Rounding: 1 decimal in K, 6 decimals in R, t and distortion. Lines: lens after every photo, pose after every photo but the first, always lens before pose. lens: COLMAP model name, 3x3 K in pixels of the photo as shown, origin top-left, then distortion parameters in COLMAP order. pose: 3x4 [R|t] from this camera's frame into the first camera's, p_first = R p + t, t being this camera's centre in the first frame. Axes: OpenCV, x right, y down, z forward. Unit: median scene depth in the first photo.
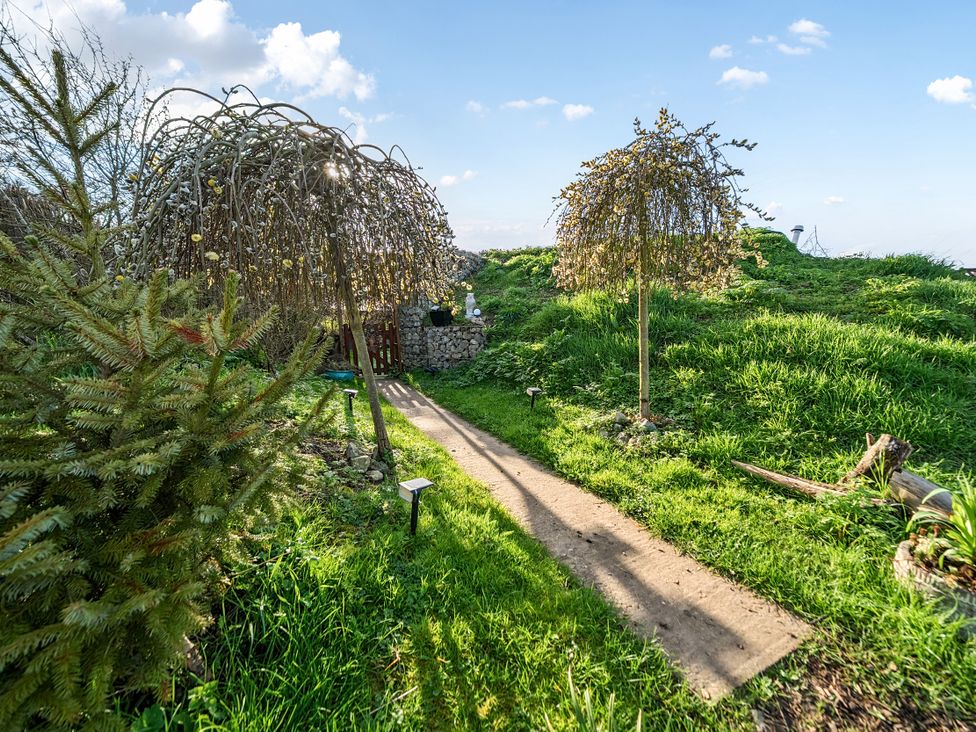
lens RADIAL K [[382.8, 0, 488.0], [0, 382.8, 366.0], [0, 0, 1]] dist [-0.001814, -0.000311]
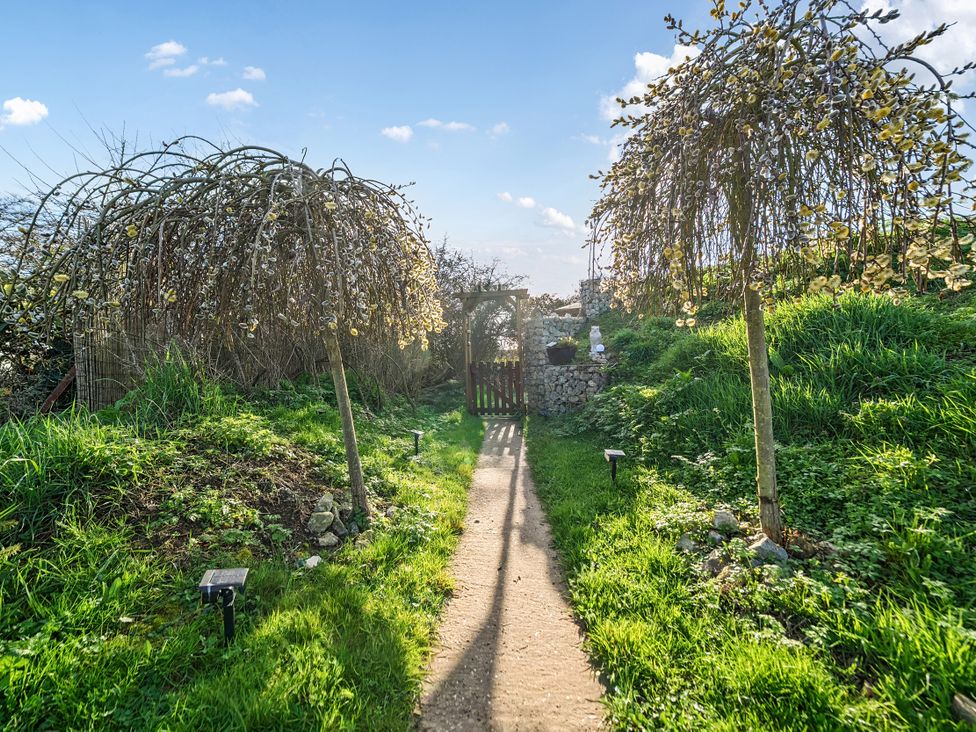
lens RADIAL K [[382.8, 0, 488.0], [0, 382.8, 366.0], [0, 0, 1]] dist [-0.001814, -0.000311]
pose [[0.872485, 0.005339, -0.488611, 0.266127], [-0.053920, 0.994886, -0.085411, -0.027014], [0.485656, 0.100866, 0.868311, 0.248119]]
